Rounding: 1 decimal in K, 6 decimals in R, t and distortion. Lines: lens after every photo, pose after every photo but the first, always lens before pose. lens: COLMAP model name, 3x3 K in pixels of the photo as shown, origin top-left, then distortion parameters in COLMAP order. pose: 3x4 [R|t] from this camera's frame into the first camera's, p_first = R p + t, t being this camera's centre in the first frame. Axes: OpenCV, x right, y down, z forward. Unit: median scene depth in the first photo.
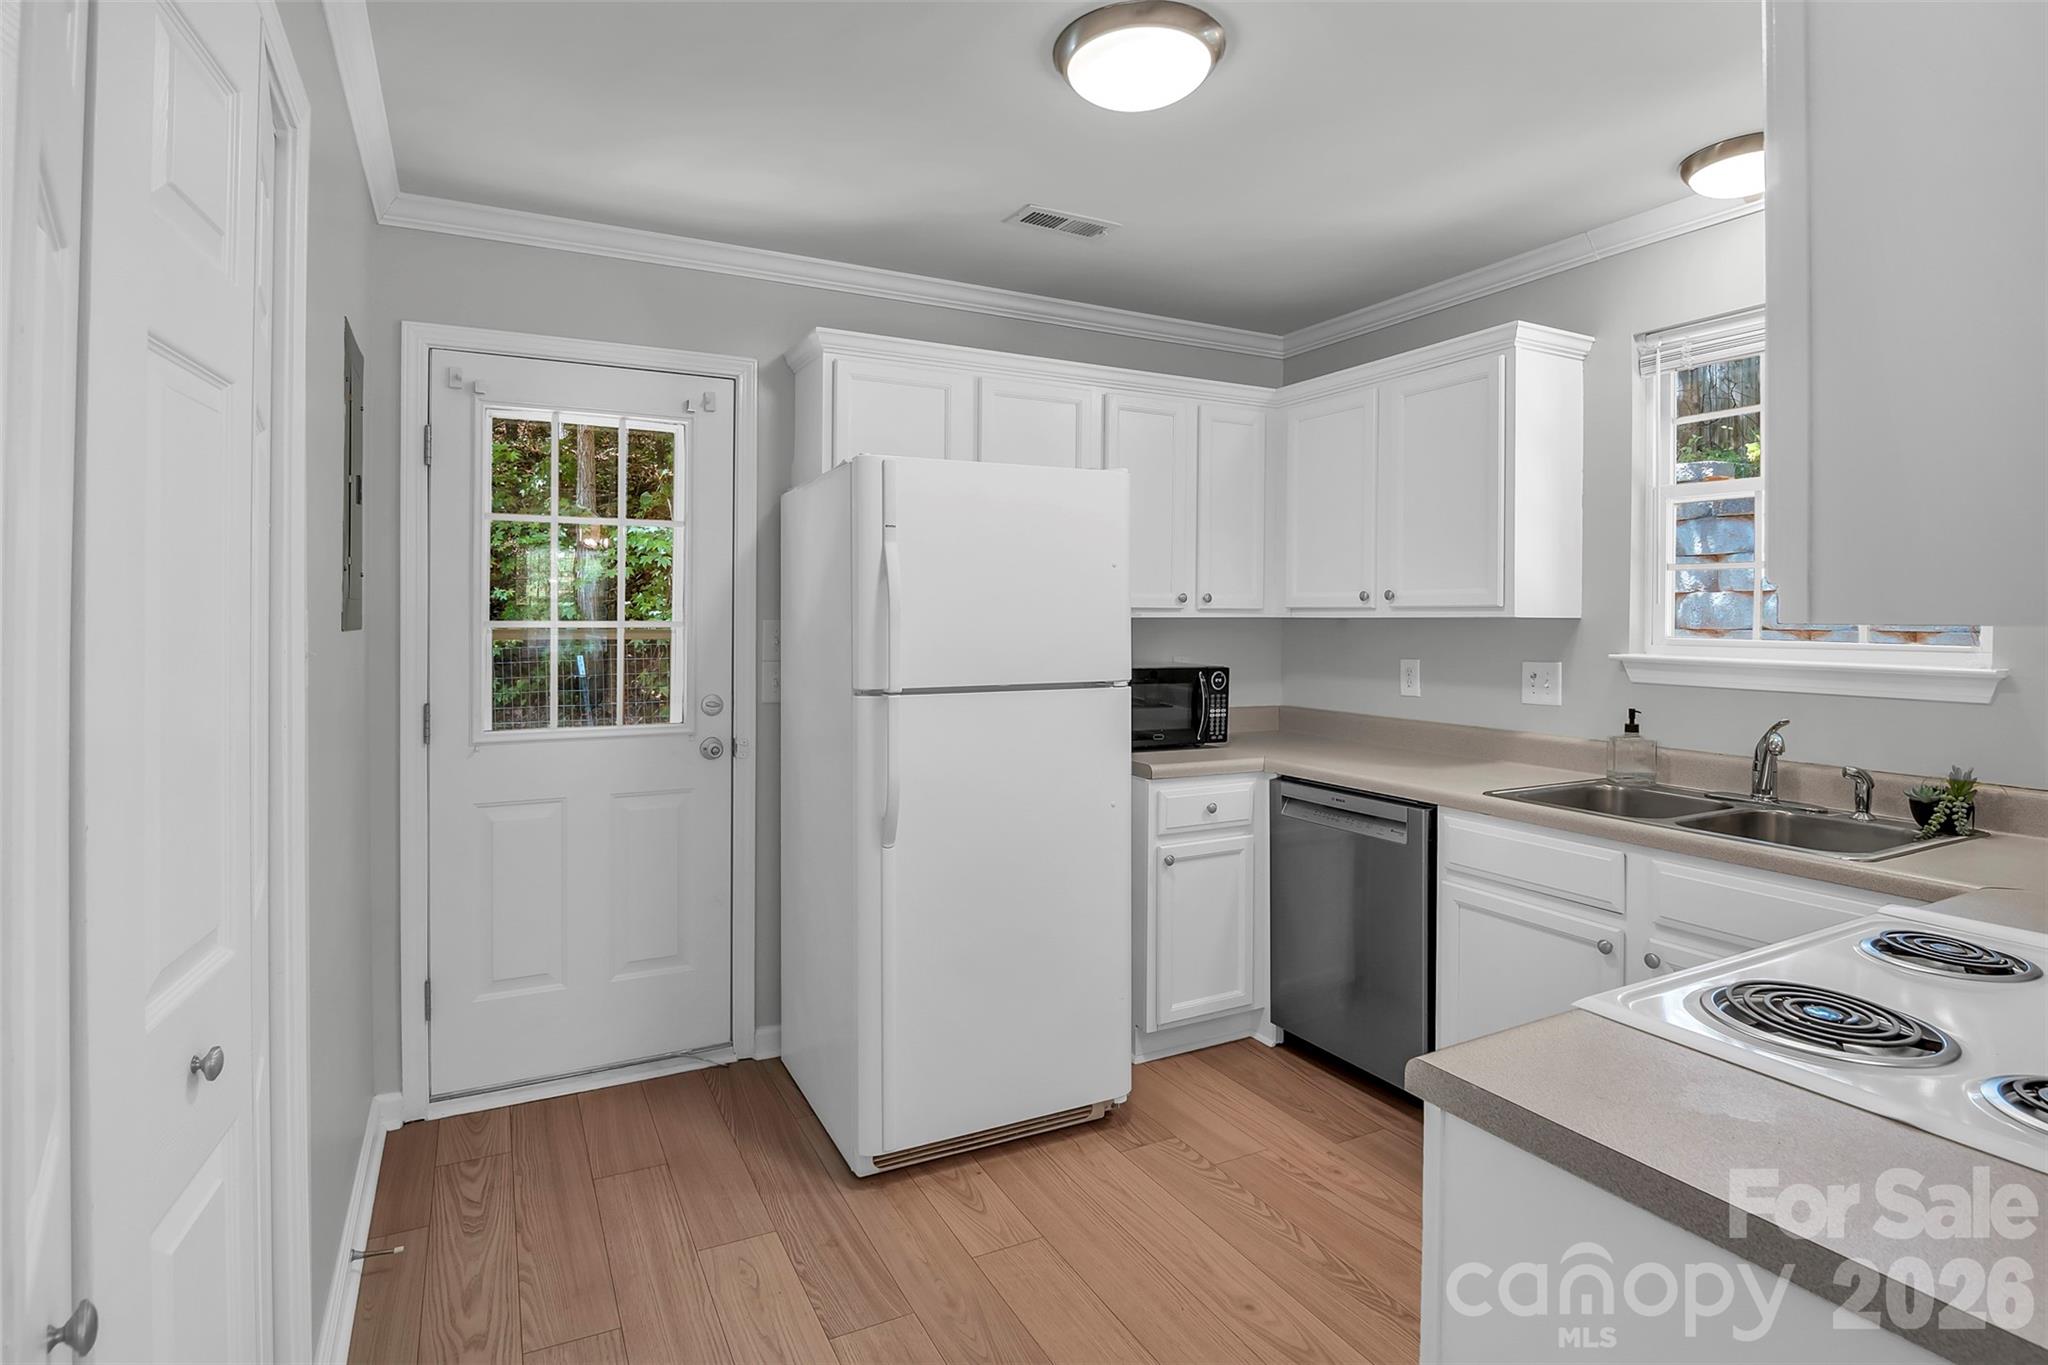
lens RADIAL K [[1029.1, 0, 973.4], [0, 1029.1, 612.1], [0, 0, 1]] dist [-0.027000, -0.001955]
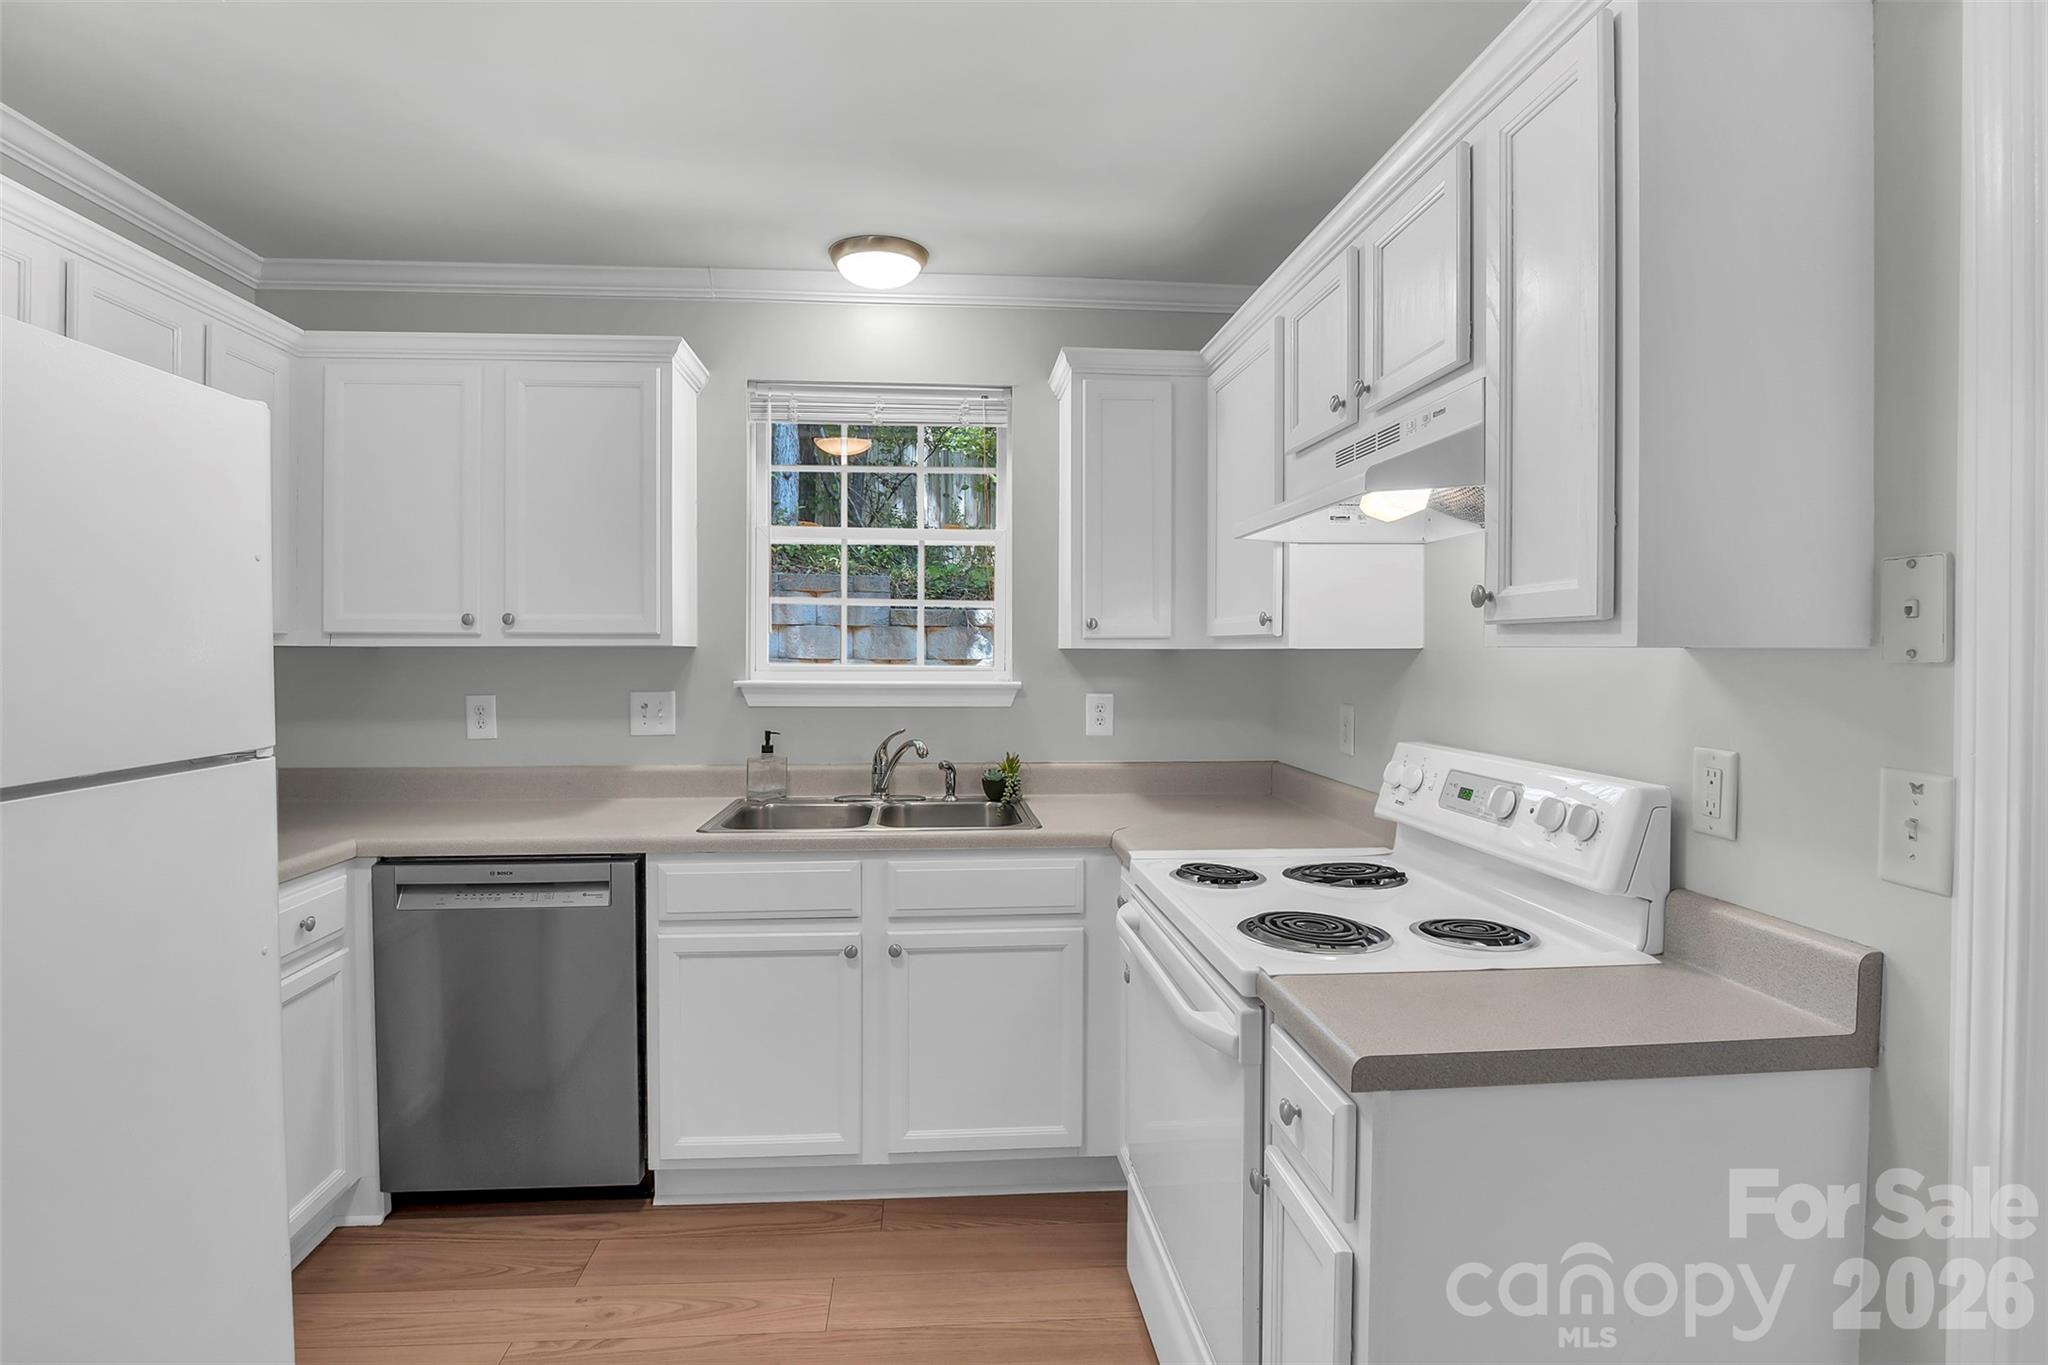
lens RADIAL K [[1029.1, 0, 1017.3], [0, 1029.1, 651.8], [0, 0, 1]] dist [-0.027000, -0.001955]
pose [[0.347242, -0.006123, 0.937755, -0.266299], [-0.005071, 0.999952, 0.008407, 0.000980], [-0.937762, -0.007675, 0.347195, 0.362216]]
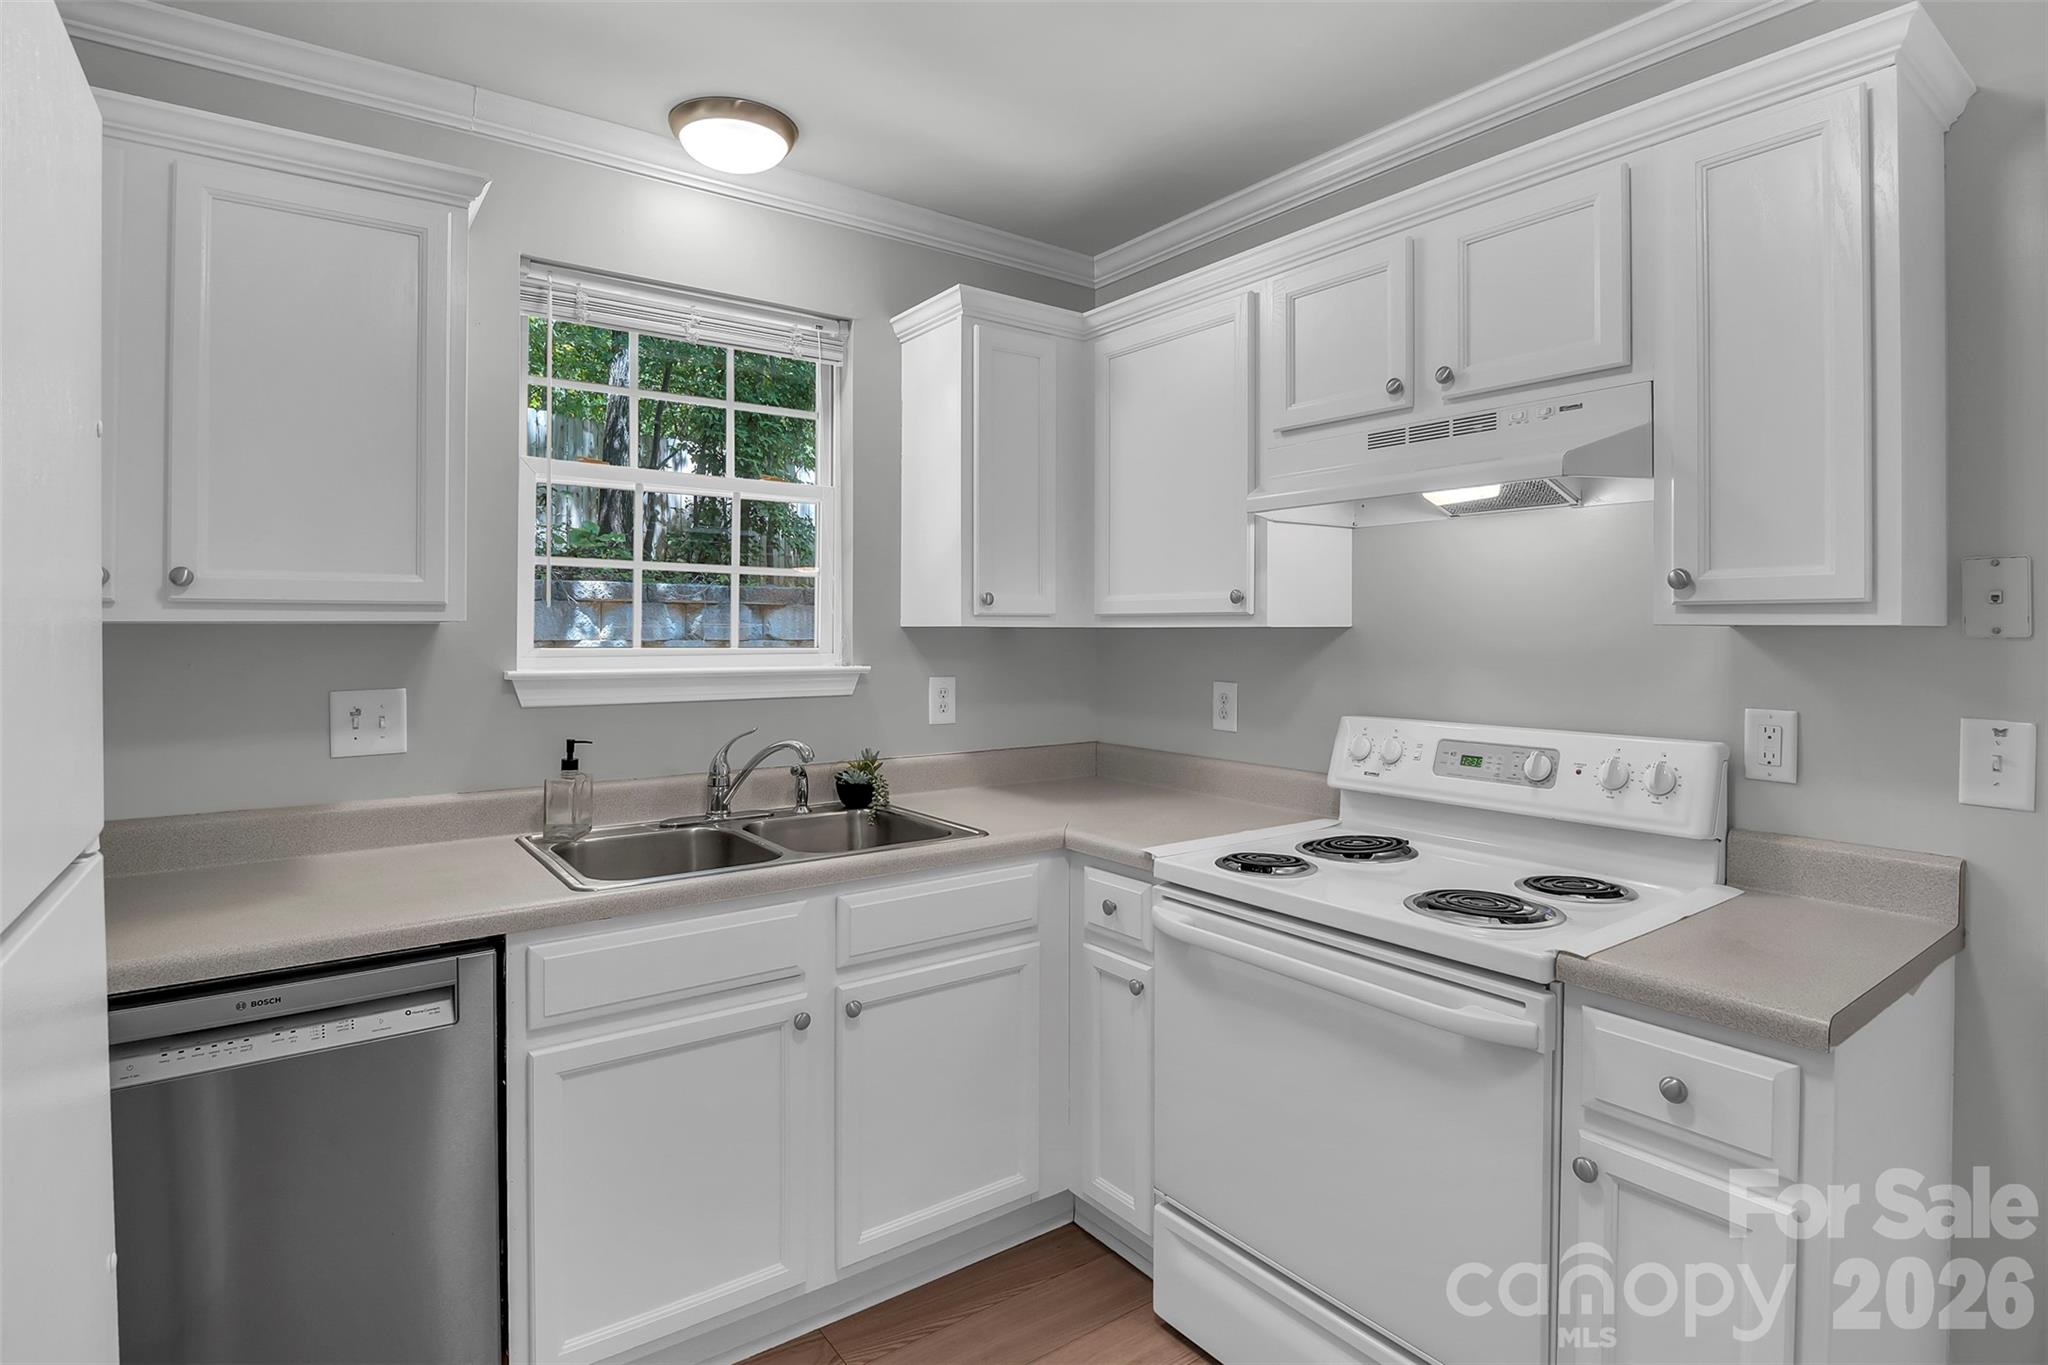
lens RADIAL K [[1029.1, 0, 1015.8], [0, 1029.1, 621.0], [0, 0, 1]] dist [-0.027000, -0.001955]
pose [[-0.193604, 0.003480, 0.981074, -0.183177], [-0.007838, 0.999956, -0.005094, 0.004978], [-0.981048, -0.008676, -0.193568, 0.785305]]
